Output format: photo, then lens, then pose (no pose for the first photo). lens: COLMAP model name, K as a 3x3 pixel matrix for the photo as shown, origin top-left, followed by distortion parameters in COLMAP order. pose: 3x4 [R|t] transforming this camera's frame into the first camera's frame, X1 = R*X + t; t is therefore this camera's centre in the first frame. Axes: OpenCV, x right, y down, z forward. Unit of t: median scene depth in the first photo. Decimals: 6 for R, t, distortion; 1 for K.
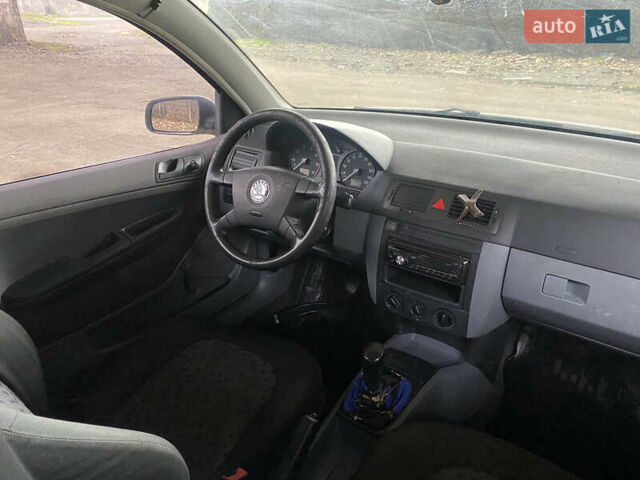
lens RADIAL K [[483.8, 0, 323.1], [0, 483.8, 239.1], [0, 0, 1]] dist [0.027945, -0.034895]
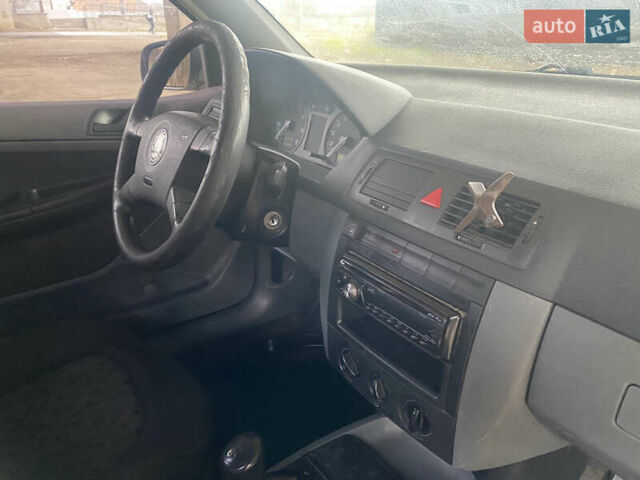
lens RADIAL K [[483.8, 0, 323.1], [0, 483.8, 239.1], [0, 0, 1]] dist [0.027945, -0.034895]
pose [[0.943092, 0.140701, -0.301300, 0.286571], [-0.150567, 0.988553, -0.009654, -0.004818], [0.296492, 0.054470, 0.953481, 0.461745]]
